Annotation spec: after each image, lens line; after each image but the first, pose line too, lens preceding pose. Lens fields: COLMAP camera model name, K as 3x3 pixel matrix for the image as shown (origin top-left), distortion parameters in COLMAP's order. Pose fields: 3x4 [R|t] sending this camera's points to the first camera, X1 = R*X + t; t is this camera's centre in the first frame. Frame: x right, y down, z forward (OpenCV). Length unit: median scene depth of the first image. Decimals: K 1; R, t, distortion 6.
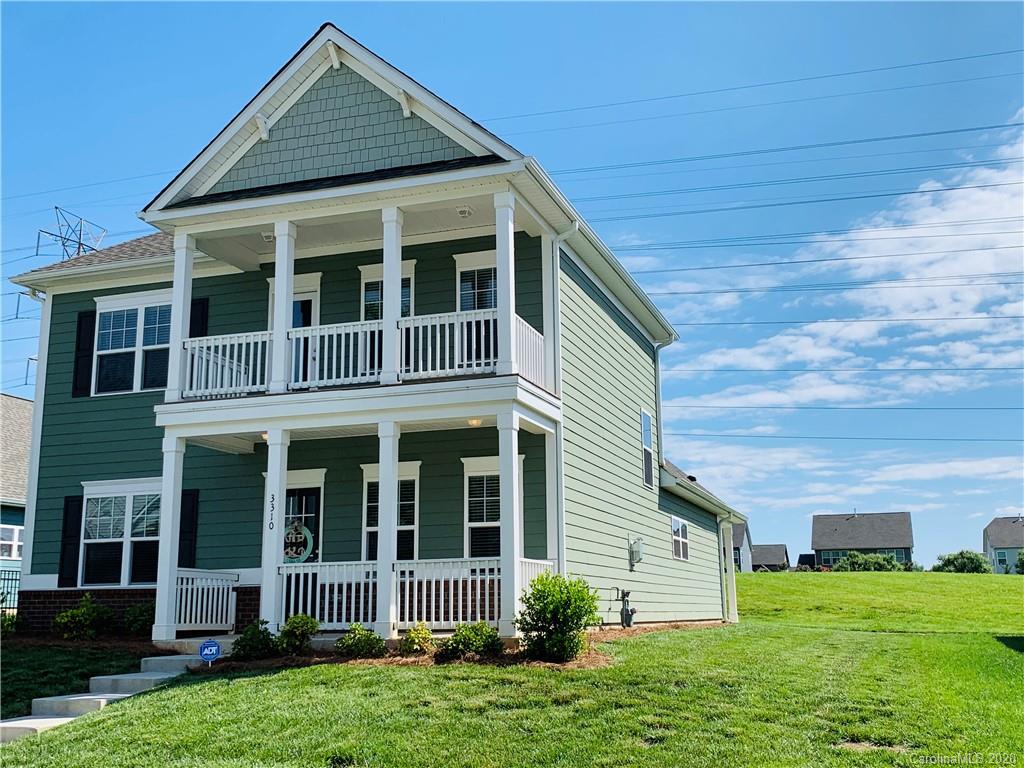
lens RADIAL K [[1090.8, 0, 516.7], [0, 1090.8, 381.4], [0, 0, 1]] dist [0.199431, -0.598924]
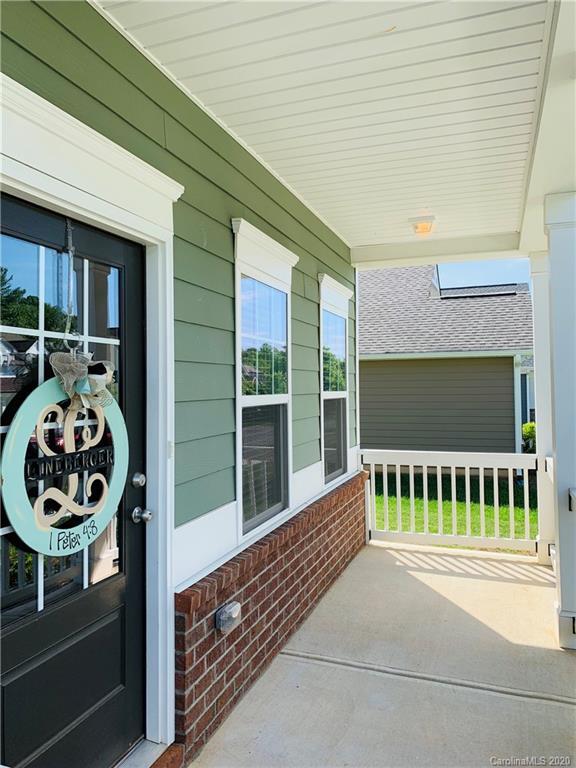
lens RADIAL K [[567.7, 0, 288.0], [0, 567.7, 384.0], [0, 0, 1]] dist [0.077425, -0.137301]
pose [[0.013337, 0.008909, 0.999871, -0.332663], [-0.206035, 0.978526, -0.005971, 0.128979], [-0.978454, -0.205929, 0.014886, 0.999753]]
